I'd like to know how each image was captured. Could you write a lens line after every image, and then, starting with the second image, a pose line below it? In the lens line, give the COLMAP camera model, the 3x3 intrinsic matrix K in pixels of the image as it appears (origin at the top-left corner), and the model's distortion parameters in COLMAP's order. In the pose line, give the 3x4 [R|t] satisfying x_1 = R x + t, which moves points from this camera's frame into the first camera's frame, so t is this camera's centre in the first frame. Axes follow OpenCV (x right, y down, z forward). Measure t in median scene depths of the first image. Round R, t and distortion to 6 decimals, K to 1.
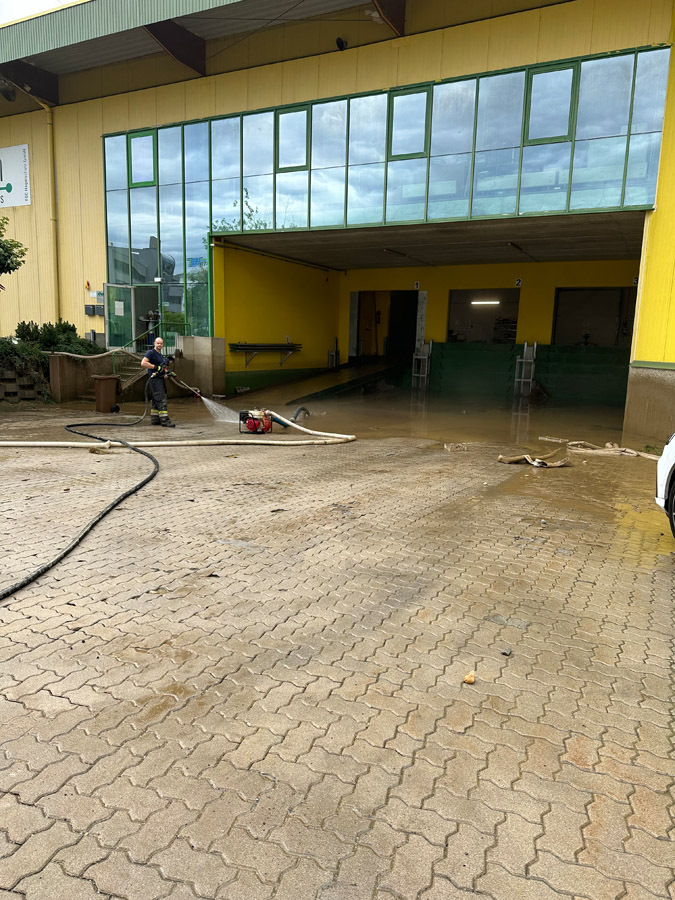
lens RADIAL K [[610.9, 0, 337.5], [0, 610.9, 450.0], [0, 0, 1]] dist [0.034694, -0.044329]
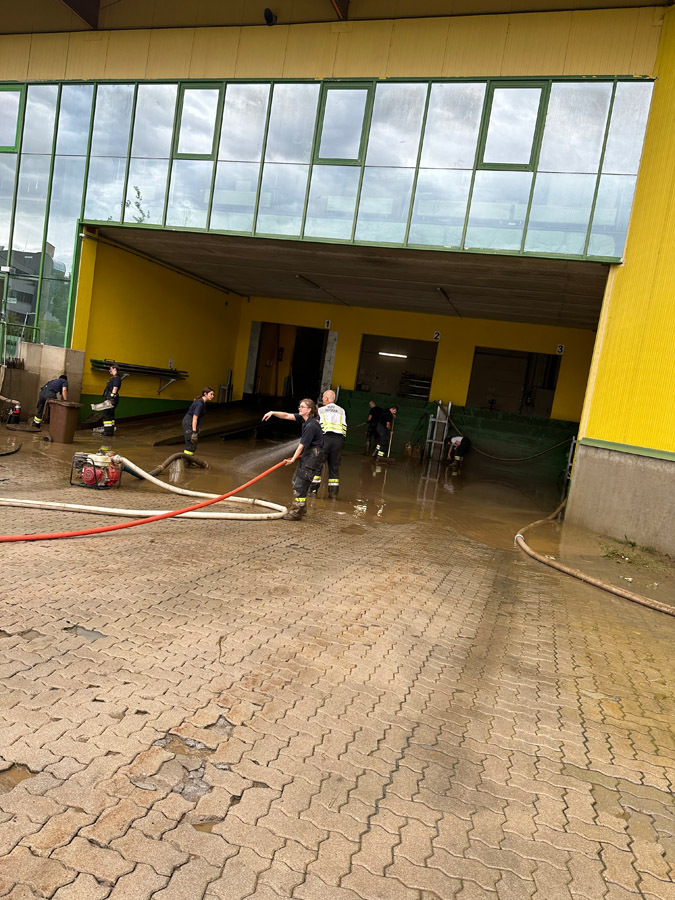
lens RADIAL K [[626.7, 0, 337.5], [0, 626.7, 450.0], [0, 0, 1]] dist [0.060206, -0.094222]
pose [[0.979734, 0.098484, 0.174417, 0.003978], [-0.085930, 0.993232, -0.078139, -0.026093], [-0.180933, 0.061568, 0.981566, 0.175802]]
